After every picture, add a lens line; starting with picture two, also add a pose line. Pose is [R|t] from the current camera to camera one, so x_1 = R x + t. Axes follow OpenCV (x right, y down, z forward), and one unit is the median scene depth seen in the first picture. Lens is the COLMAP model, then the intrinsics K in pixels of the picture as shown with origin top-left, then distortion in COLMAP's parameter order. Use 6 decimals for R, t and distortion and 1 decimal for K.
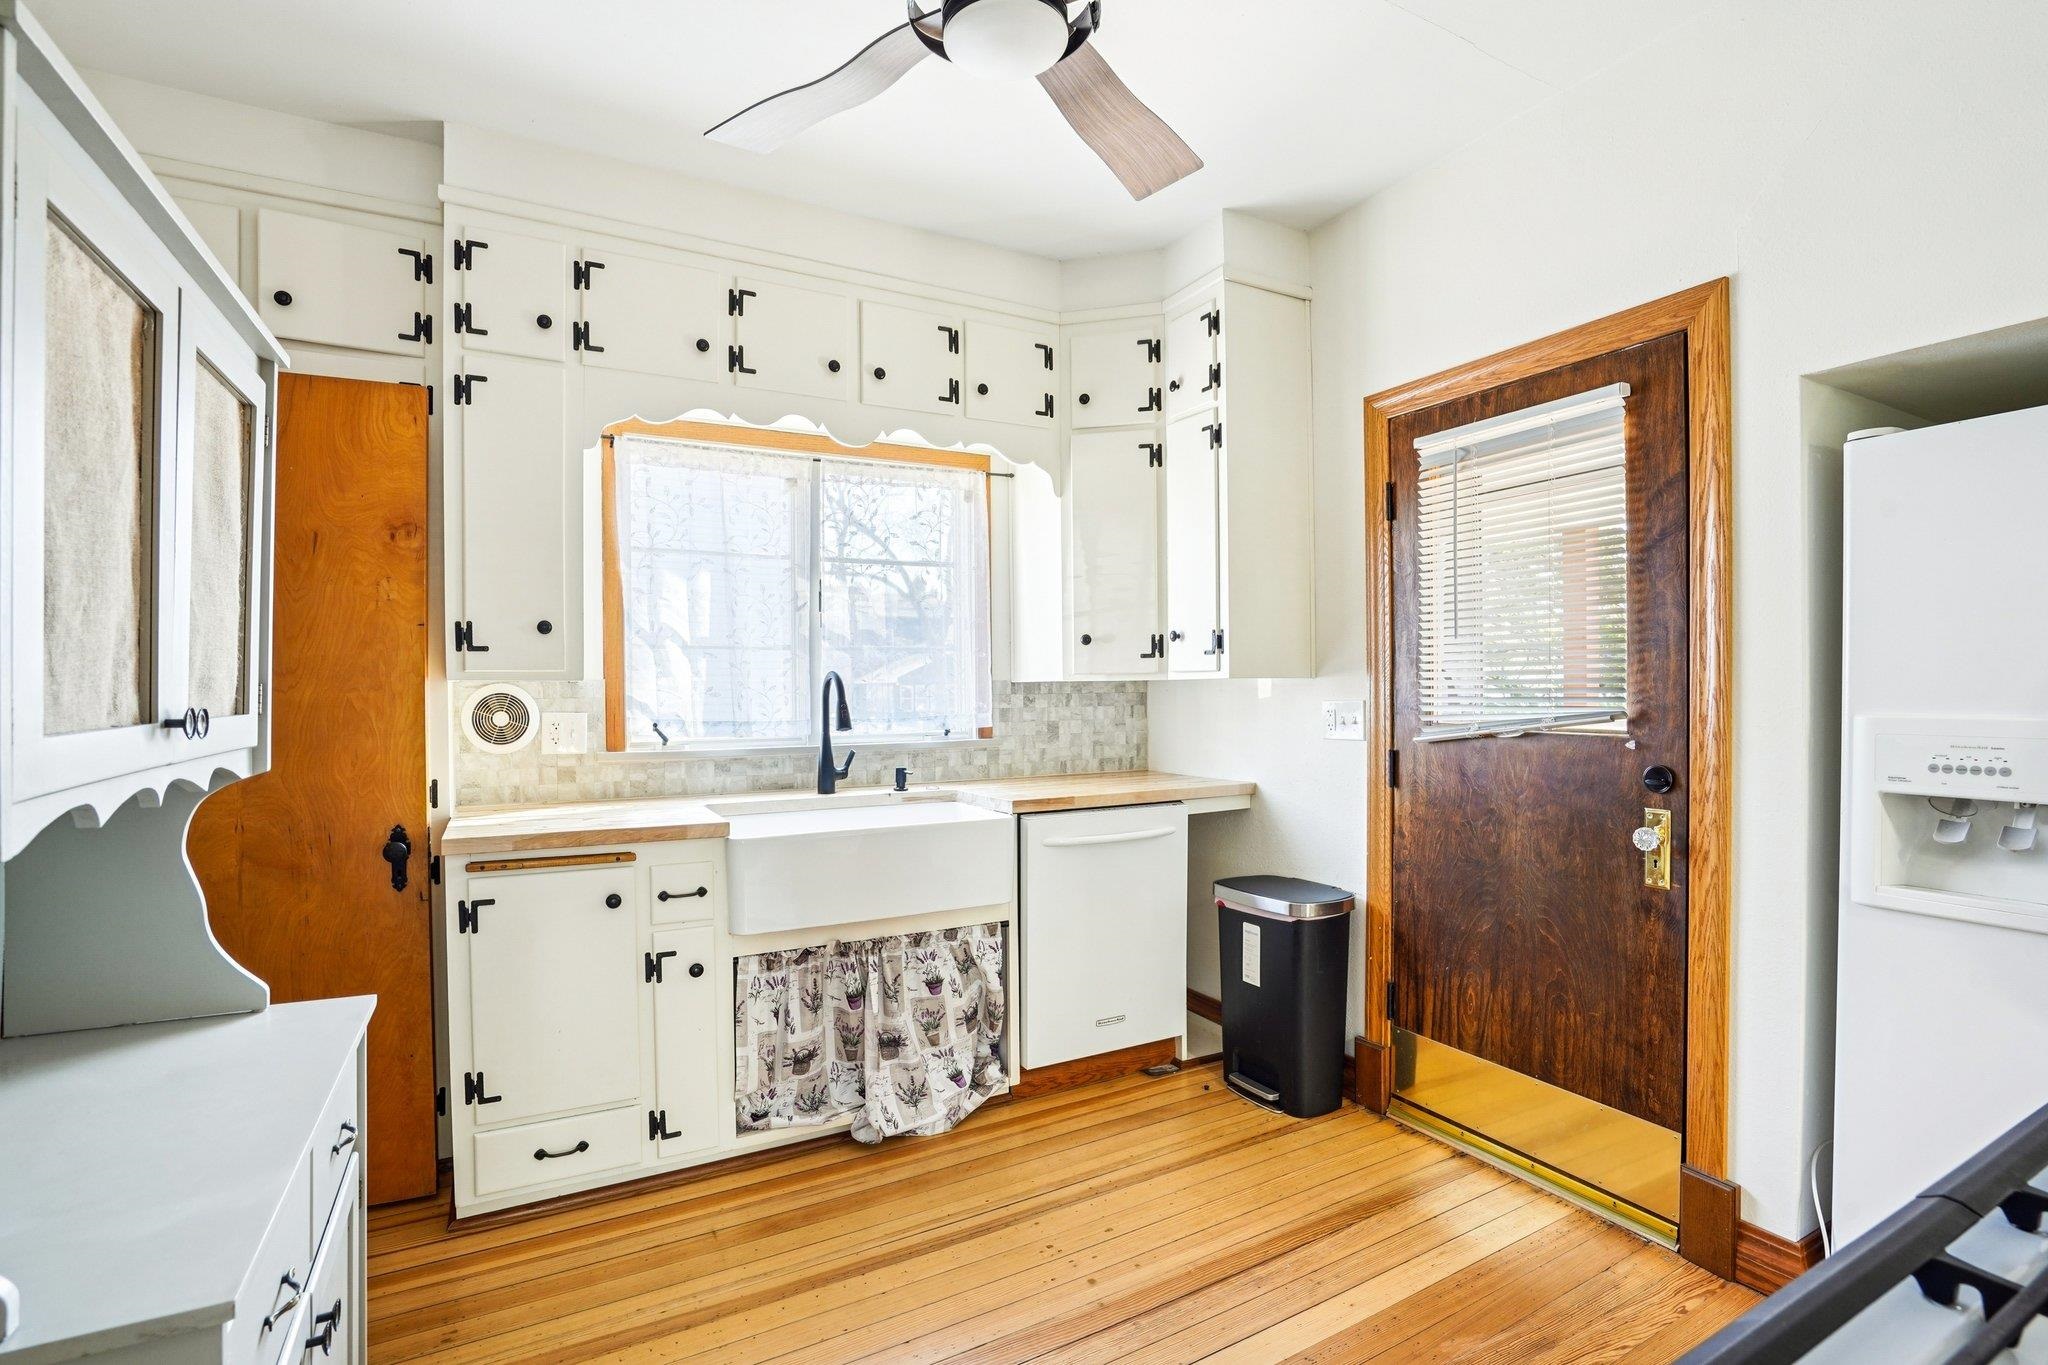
lens RADIAL K [[952.8, 0, 1023.1], [0, 952.8, 706.9], [0, 0, 1]] dist [-0.049939, 0.000859]
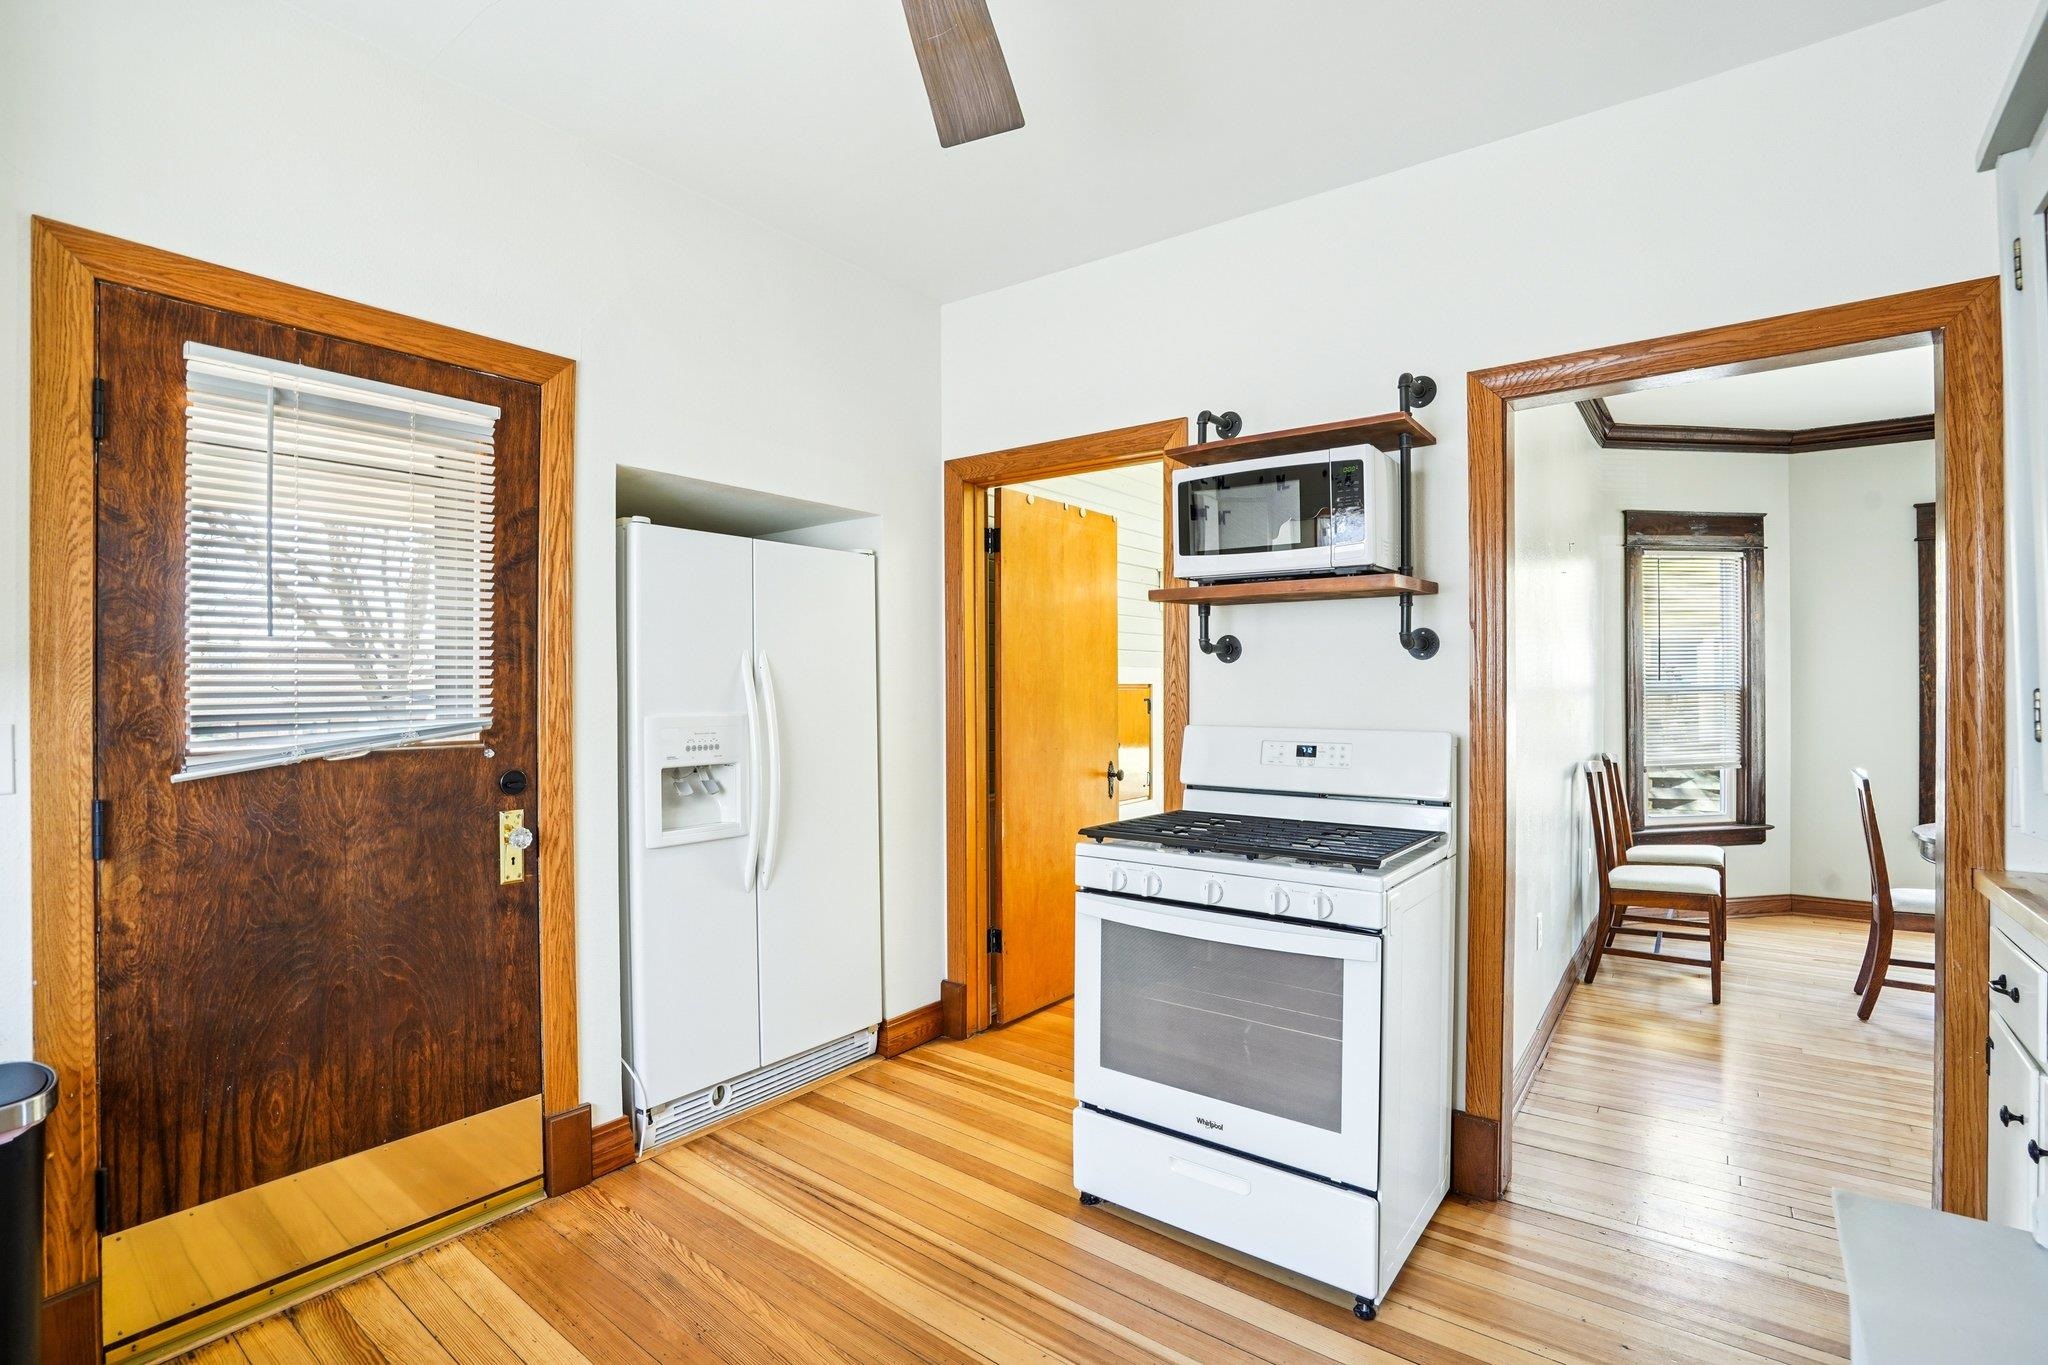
lens RADIAL K [[937.8, 0, 1028.4], [0, 937.8, 690.9], [0, 0, 1]] dist [-0.057083, 0.019556]
pose [[-0.408044, 0.004639, 0.912950, -0.429491], [0.025894, 0.999644, 0.006494, -0.016431], [-0.912595, 0.026290, -0.408019, 0.696968]]
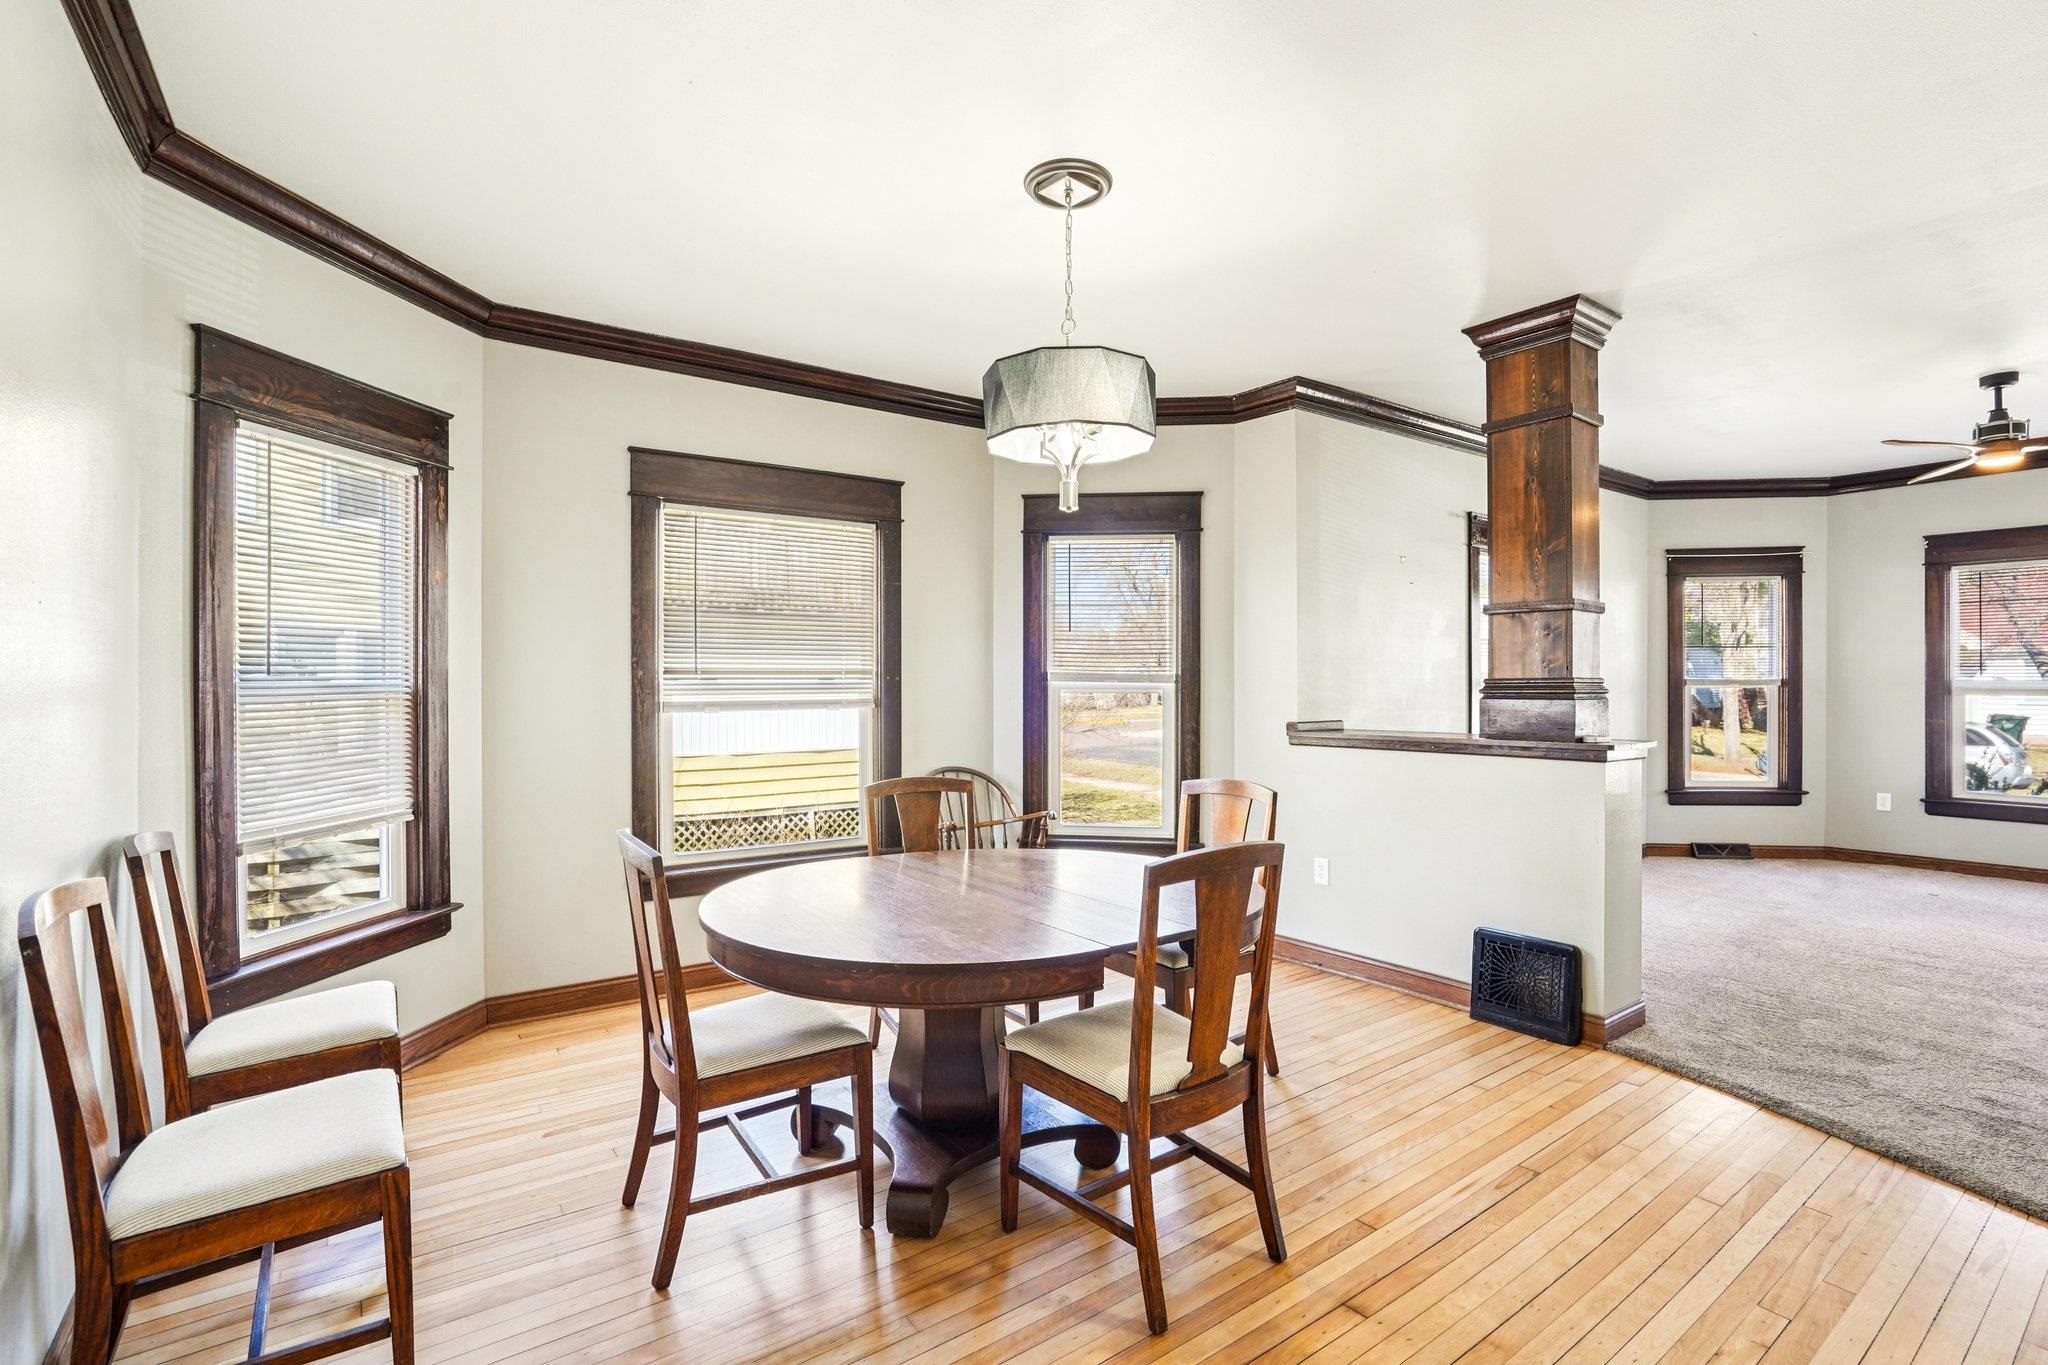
lens RADIAL K [[947.3, 0, 1023.8], [0, 947.3, 675.6], [0, 0, 1]] dist [-0.055097, 0.018370]
pose [[-0.992555, 0.009071, -0.121457, 0.087089], [0.006980, 0.999820, 0.017628, -0.003469], [0.121595, 0.016649, -0.992440, -0.196300]]
